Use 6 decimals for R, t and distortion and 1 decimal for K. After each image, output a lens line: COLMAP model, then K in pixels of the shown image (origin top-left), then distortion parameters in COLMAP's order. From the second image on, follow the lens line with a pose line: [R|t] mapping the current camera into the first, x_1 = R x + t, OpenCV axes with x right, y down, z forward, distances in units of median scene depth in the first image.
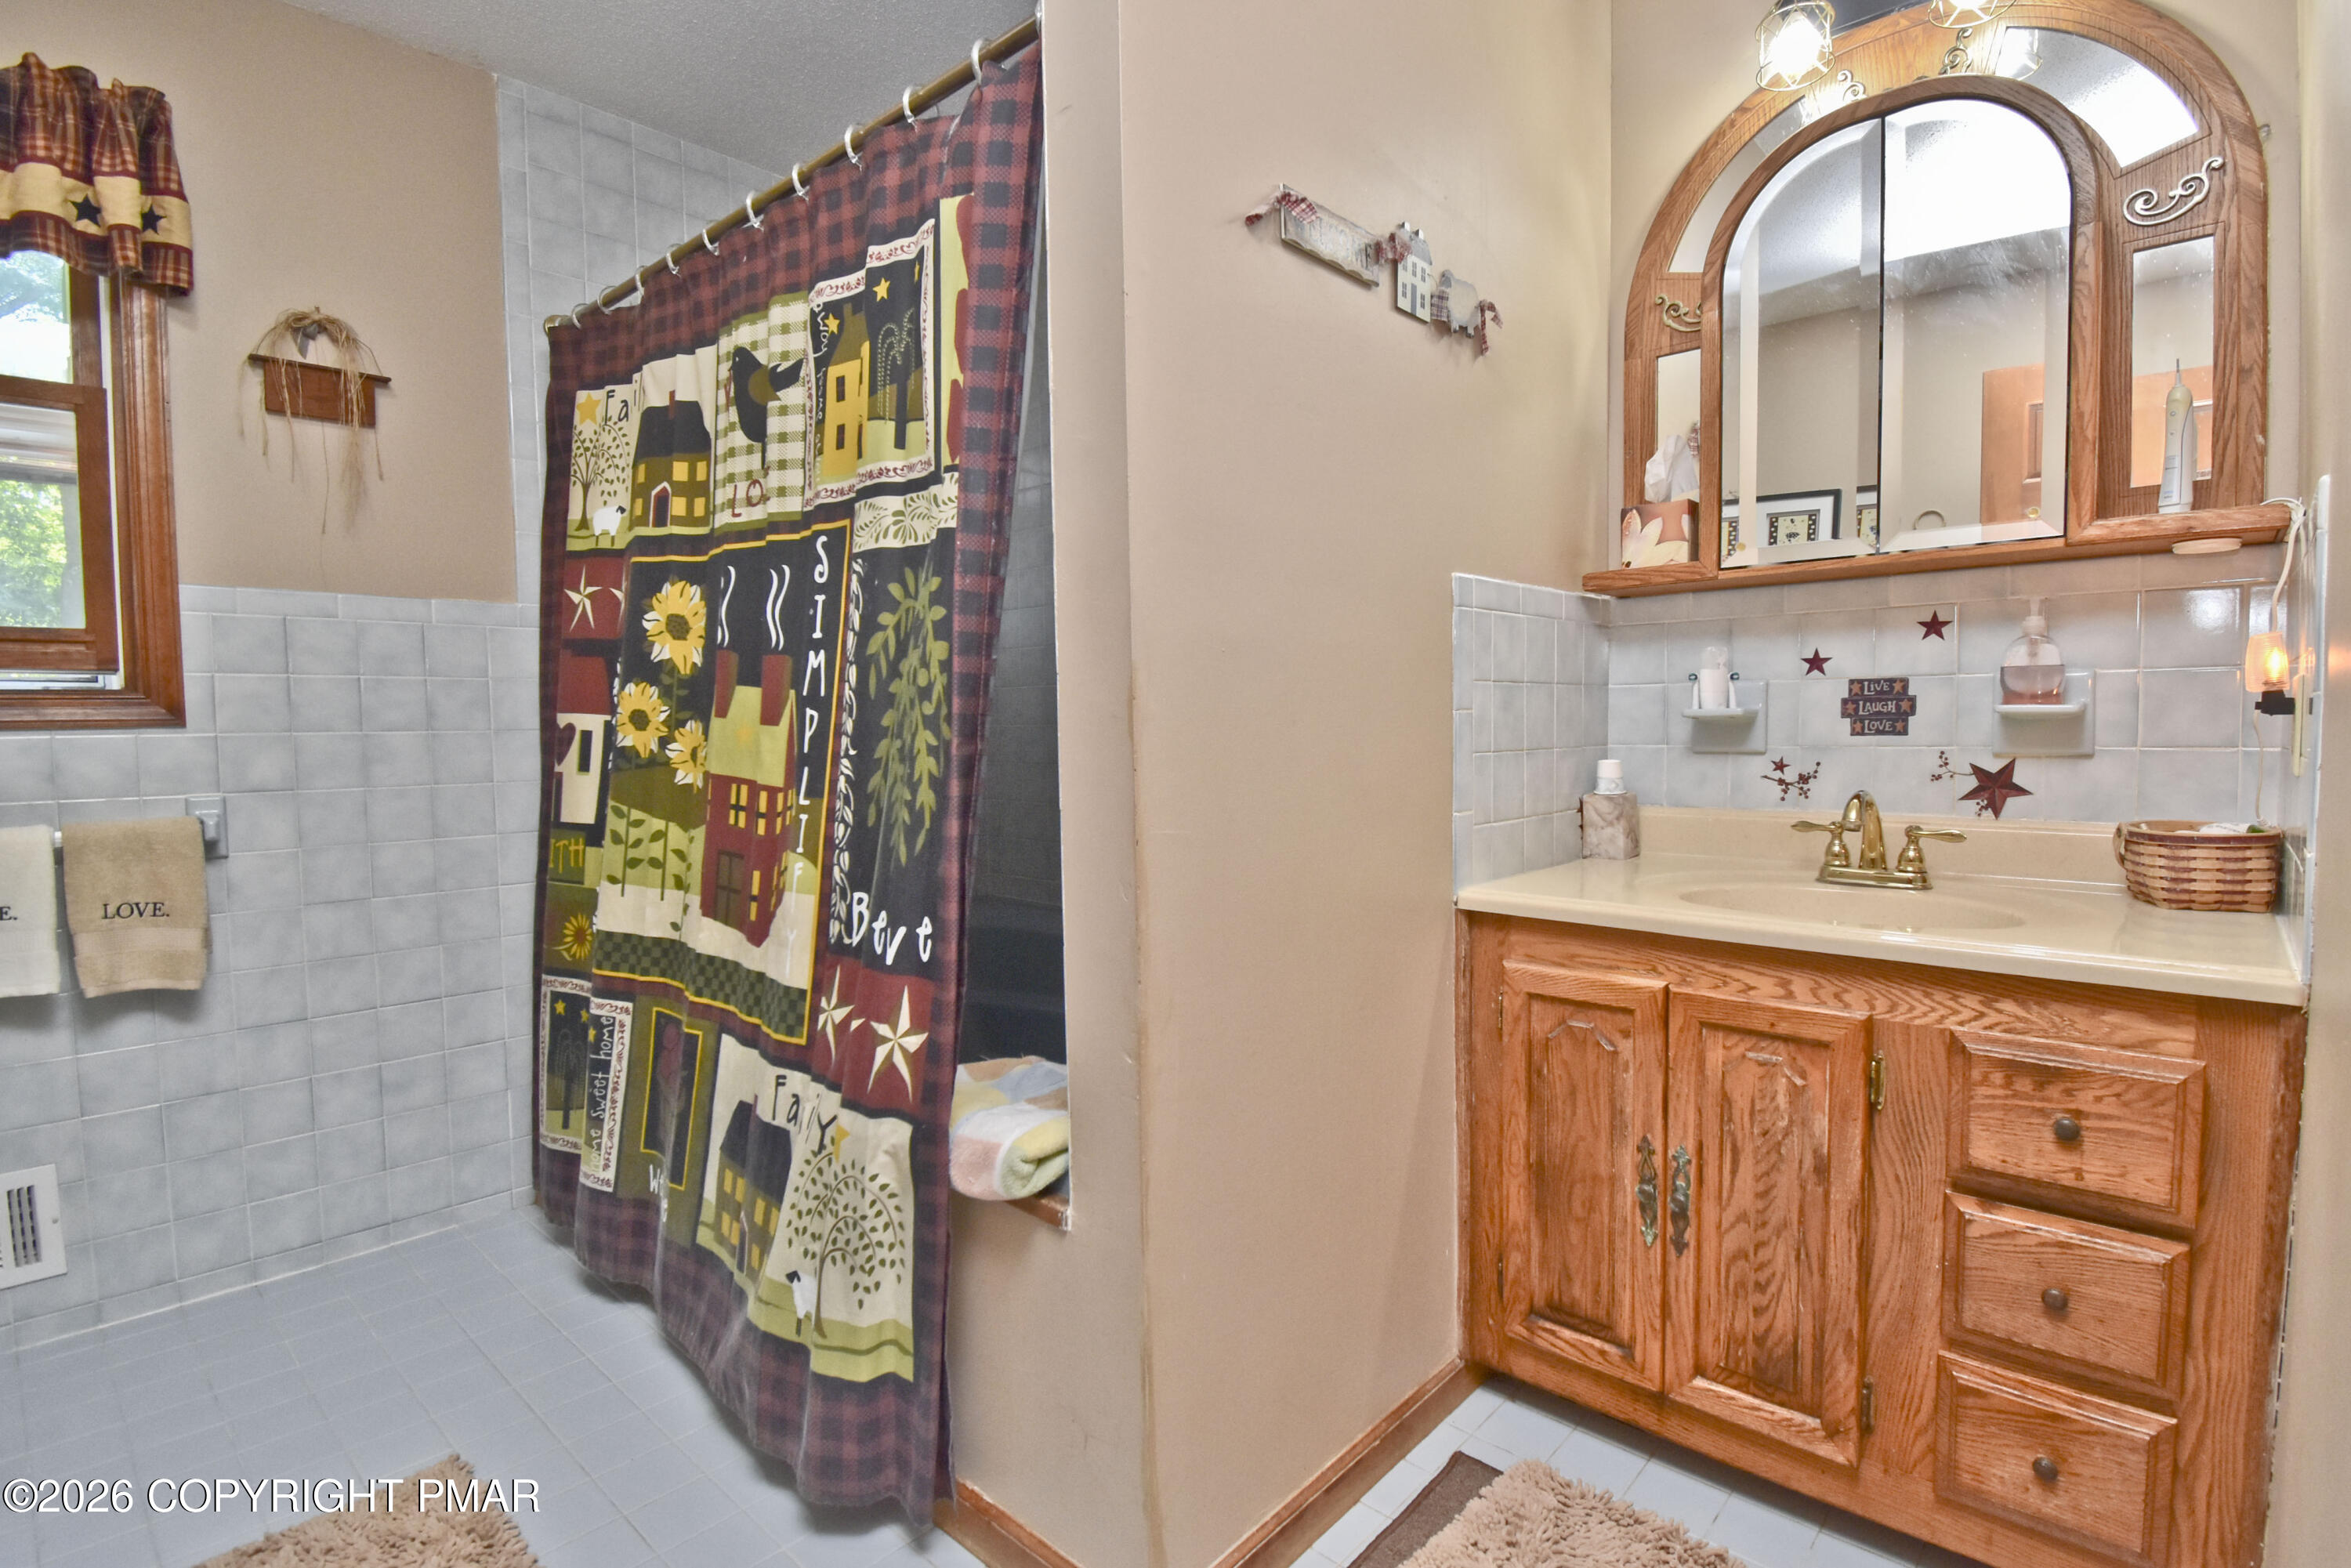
lens RADIAL K [[1075.8, 0, 1188.2], [0, 1075.8, 792.7], [0, 0, 1]] dist [-0.003827, -0.010853]
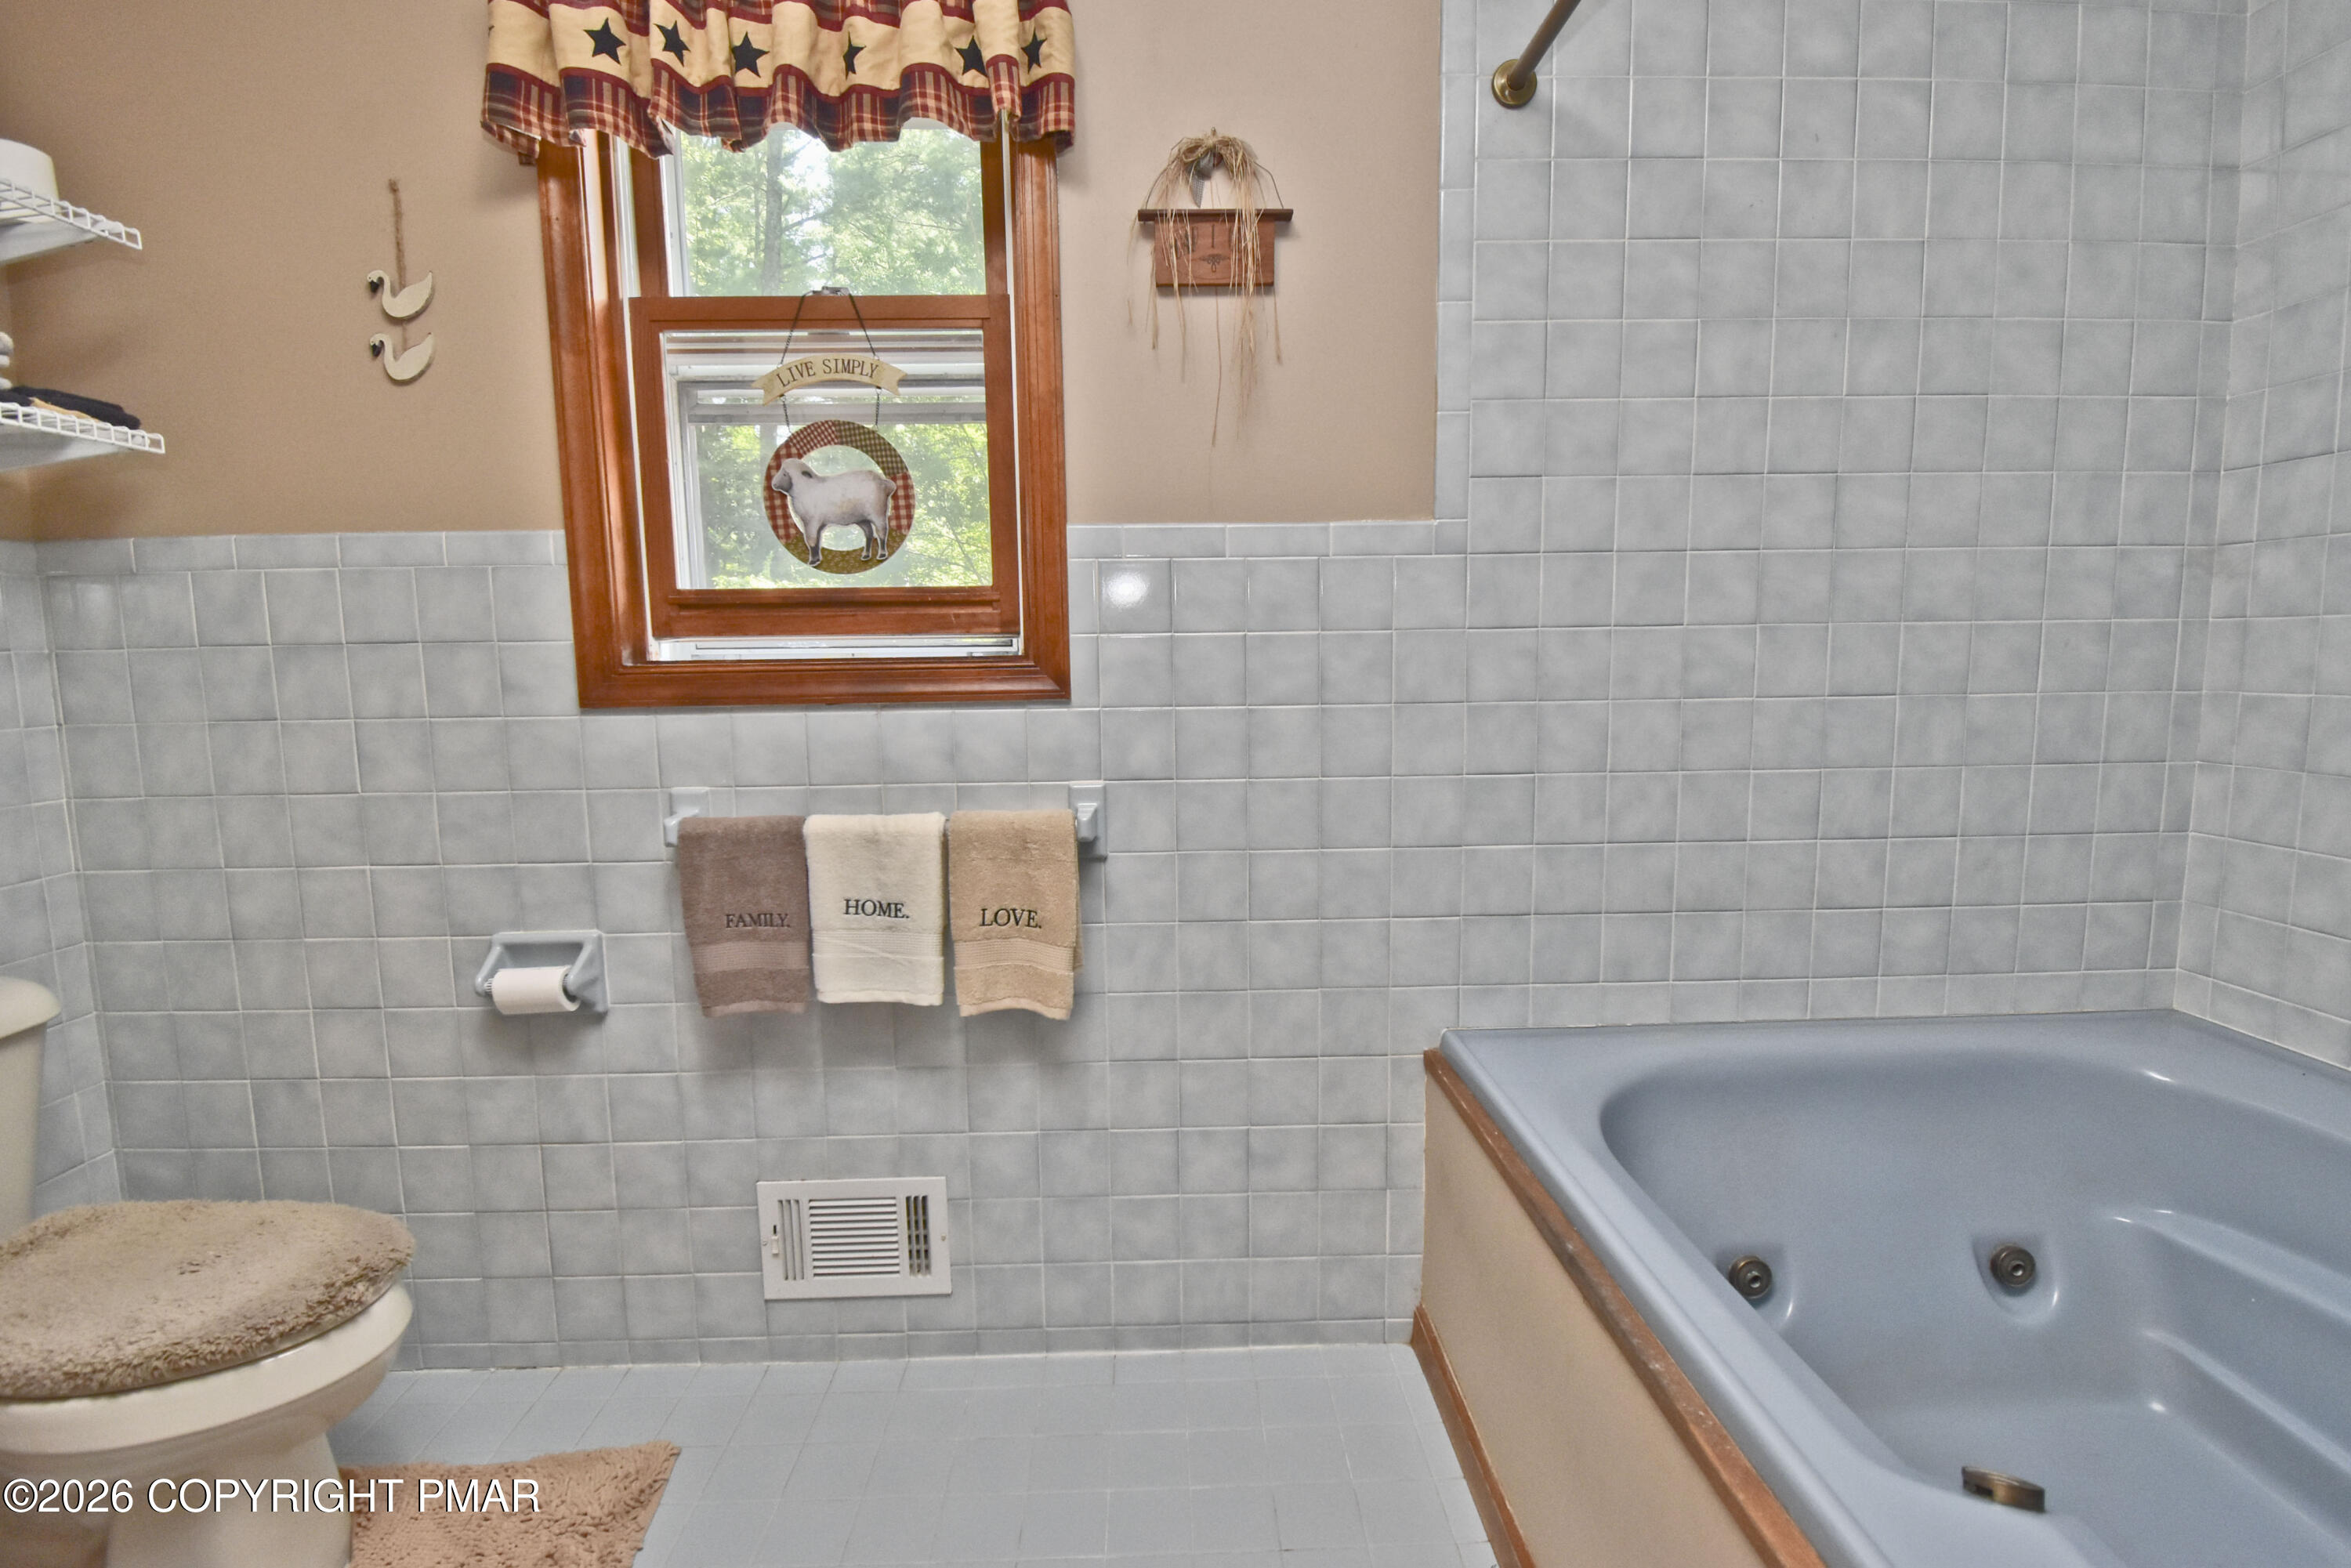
lens RADIAL K [[1075.8, 0, 1173.0], [0, 1075.8, 794.1], [0, 0, 1]] dist [-0.003827, -0.010853]
pose [[0.689986, 0.080362, -0.719348, -0.274484], [-0.038703, 0.996492, 0.074200, -0.053458], [0.722787, -0.023356, 0.690676, 0.470133]]
